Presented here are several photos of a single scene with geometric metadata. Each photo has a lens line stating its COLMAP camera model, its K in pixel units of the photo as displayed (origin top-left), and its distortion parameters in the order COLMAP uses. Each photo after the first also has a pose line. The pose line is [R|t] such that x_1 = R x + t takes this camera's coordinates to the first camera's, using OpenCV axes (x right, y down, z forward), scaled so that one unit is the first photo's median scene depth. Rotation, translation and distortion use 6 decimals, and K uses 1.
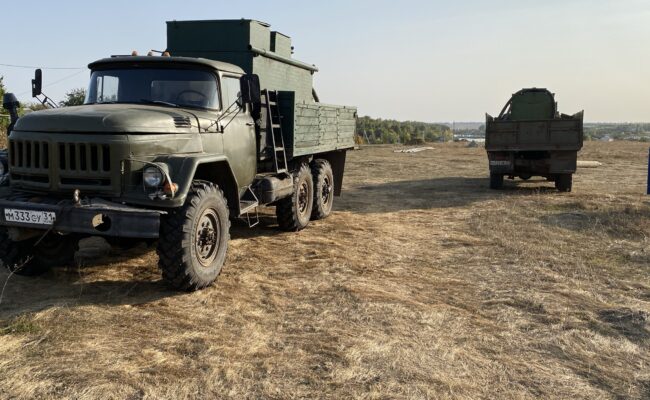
lens RADIAL K [[590.2, 0, 325.0], [0, 590.2, 200.0], [0, 0, 1]] dist [-0.059808, -0.007700]
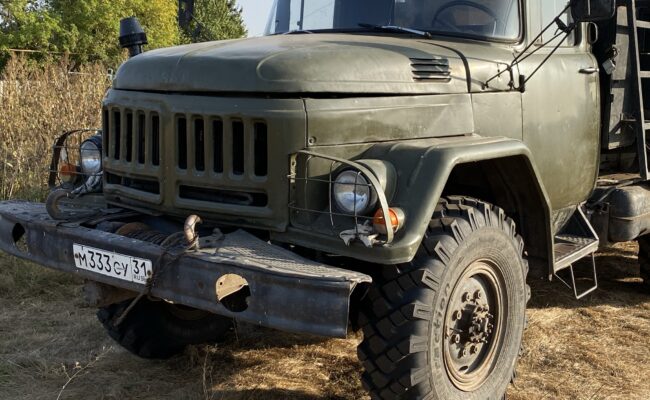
lens RADIAL K [[933.8, 0, 325.5], [0, 933.8, 217.9], [0, 0, 1]] dist [0.167257, -0.149763]
pose [[0.919631, 0.045176, -0.390177, -0.027727], [-0.035972, 0.998876, 0.030868, -0.037362], [0.391133, -0.014352, 0.920222, 0.300674]]
